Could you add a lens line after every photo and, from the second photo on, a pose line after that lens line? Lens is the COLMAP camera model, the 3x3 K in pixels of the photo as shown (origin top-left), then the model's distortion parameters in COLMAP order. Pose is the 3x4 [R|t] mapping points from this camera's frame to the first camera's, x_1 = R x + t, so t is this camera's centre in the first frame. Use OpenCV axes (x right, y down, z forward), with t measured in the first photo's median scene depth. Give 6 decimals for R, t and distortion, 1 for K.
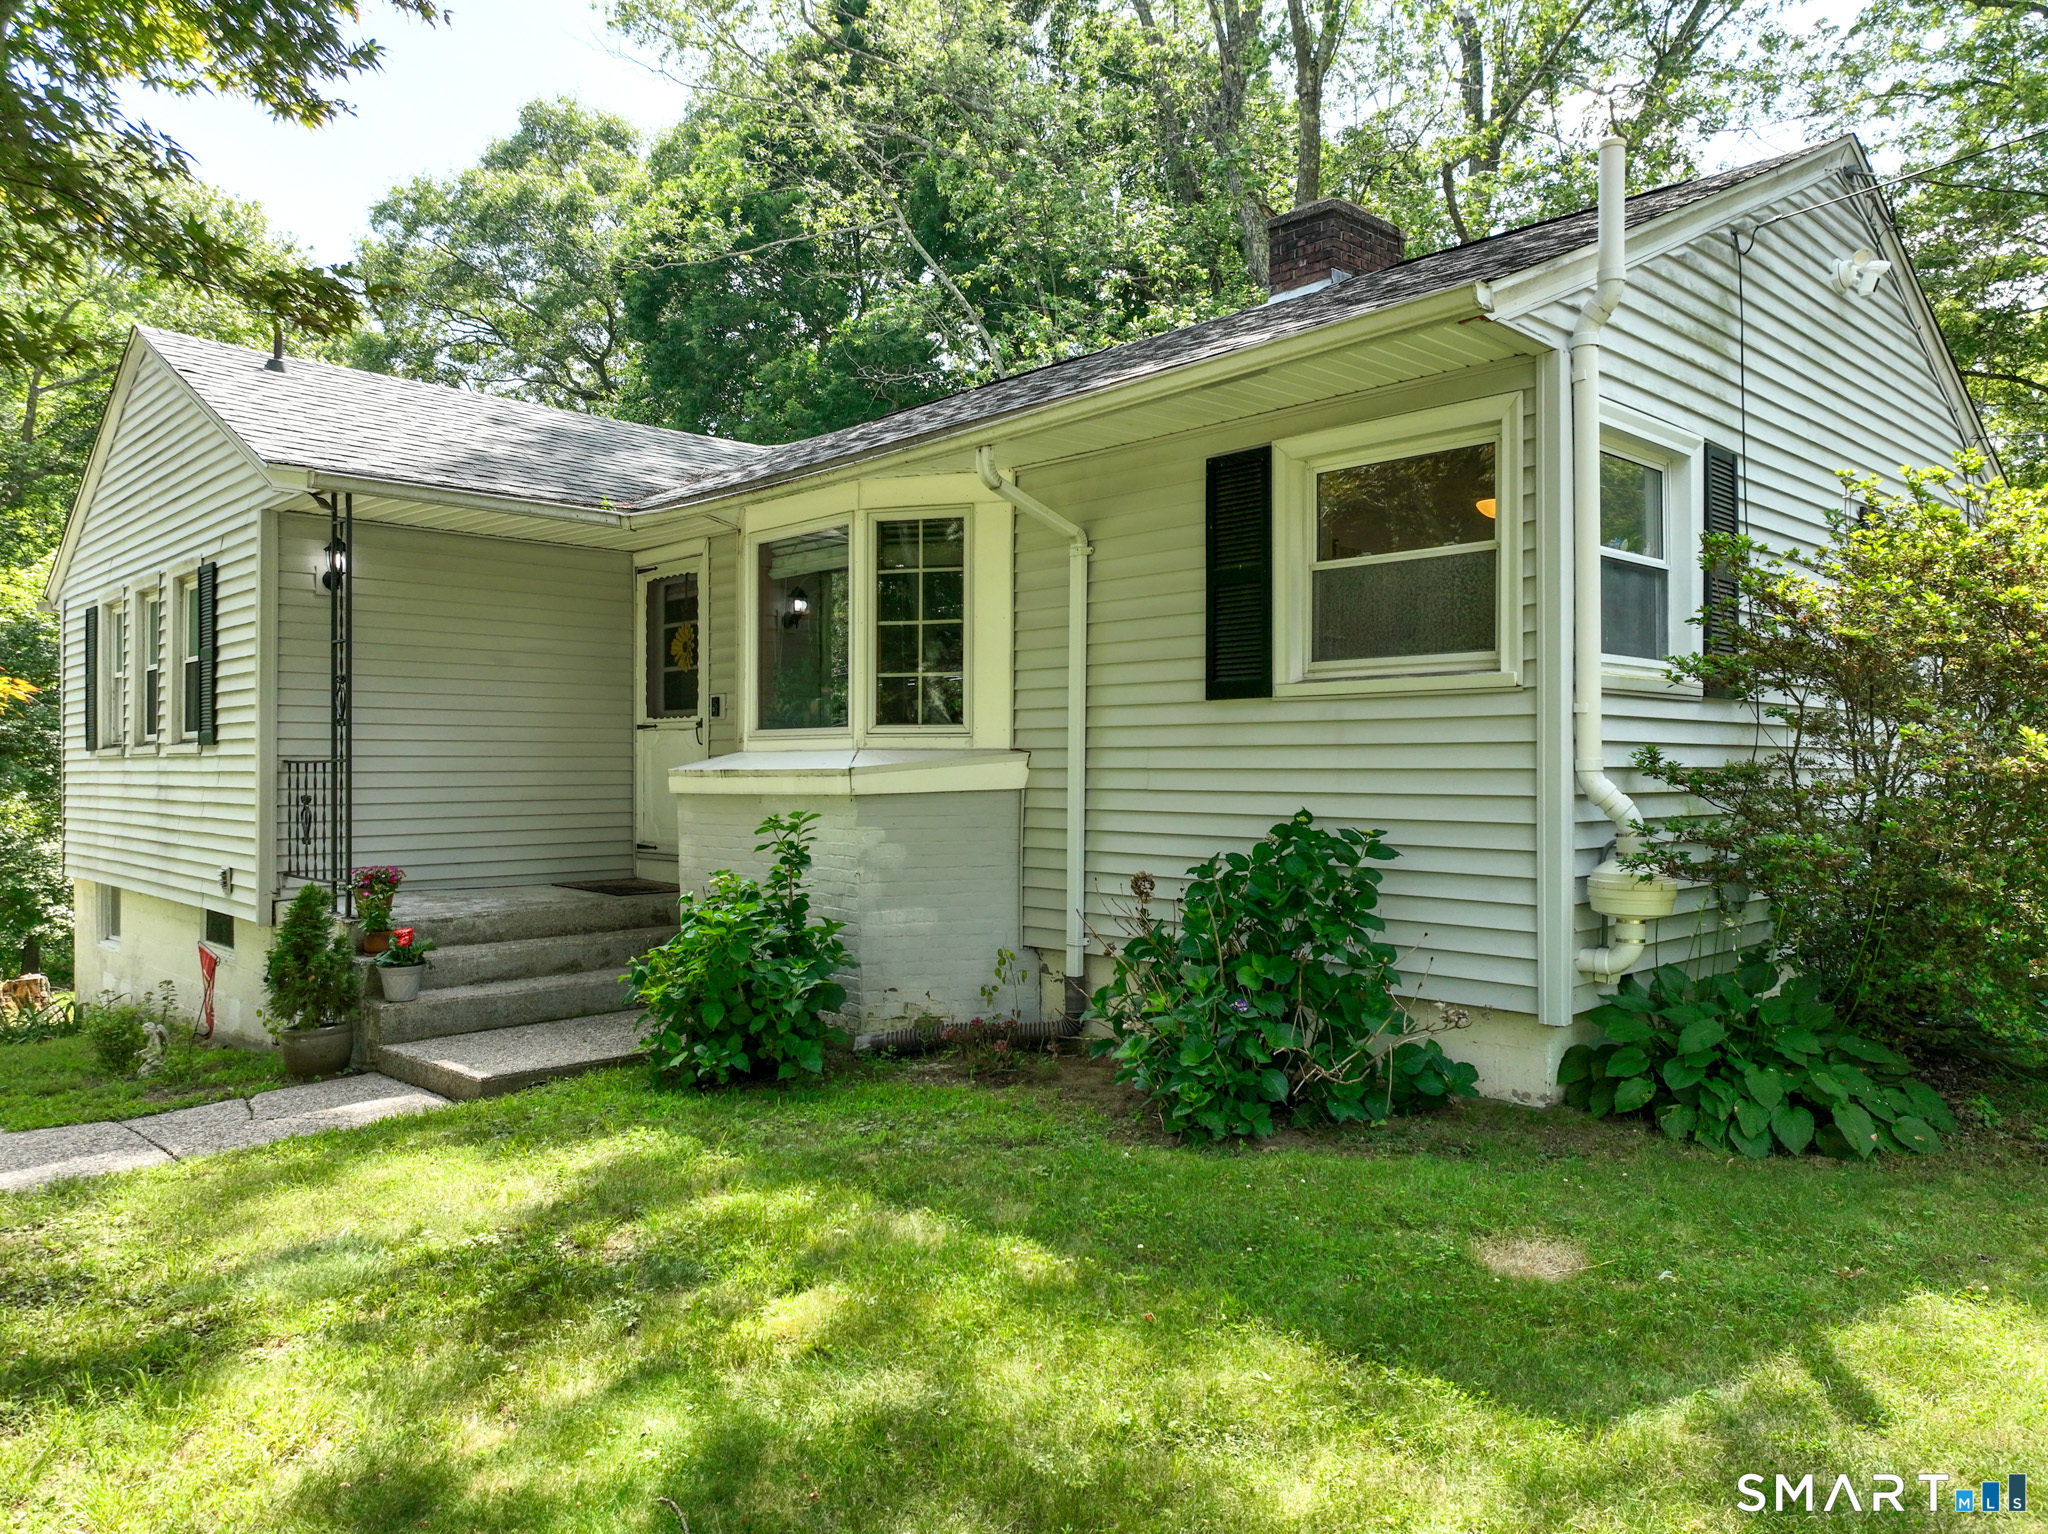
lens RADIAL K [[1405.9, 0, 1024.0], [0, 1405.9, 767.0], [0, 0, 1]] dist [0.041443, 0.001252]
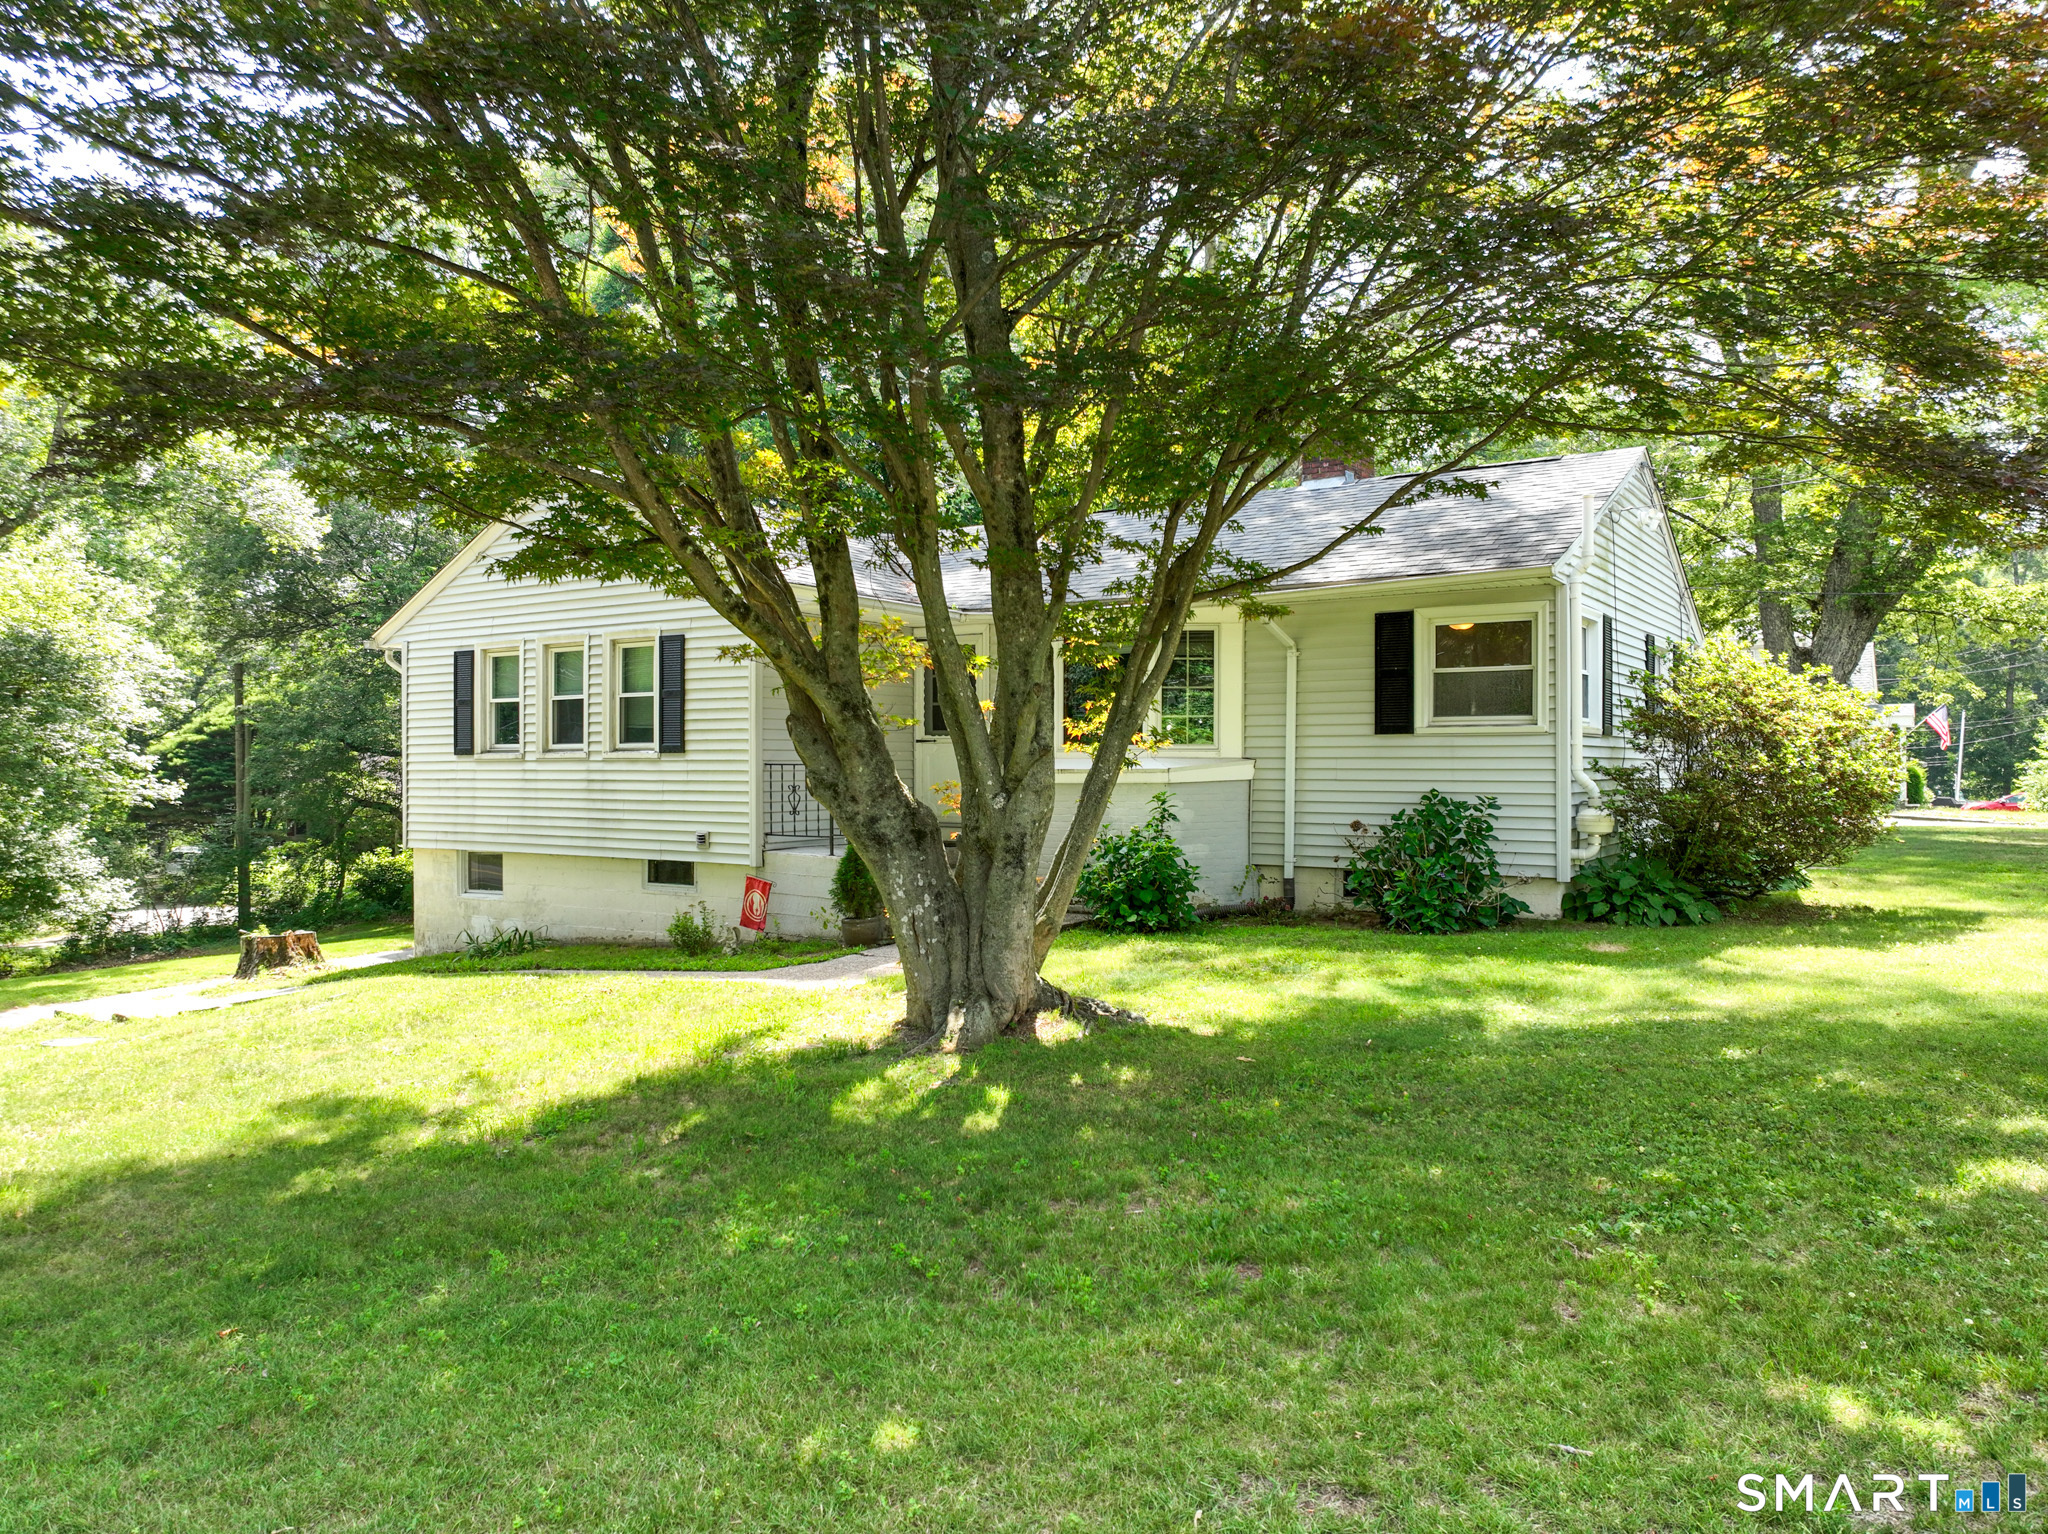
lens RADIAL K [[1405.9, 0, 1024.0], [0, 1405.9, 767.0], [0, 0, 1]] dist [0.041443, 0.001252]
pose [[0.976979, -0.001062, 0.213331, -0.818431], [0.000255, 0.999993, 0.003811, -0.009454], [-0.213333, -0.003669, 0.976973, -0.881672]]
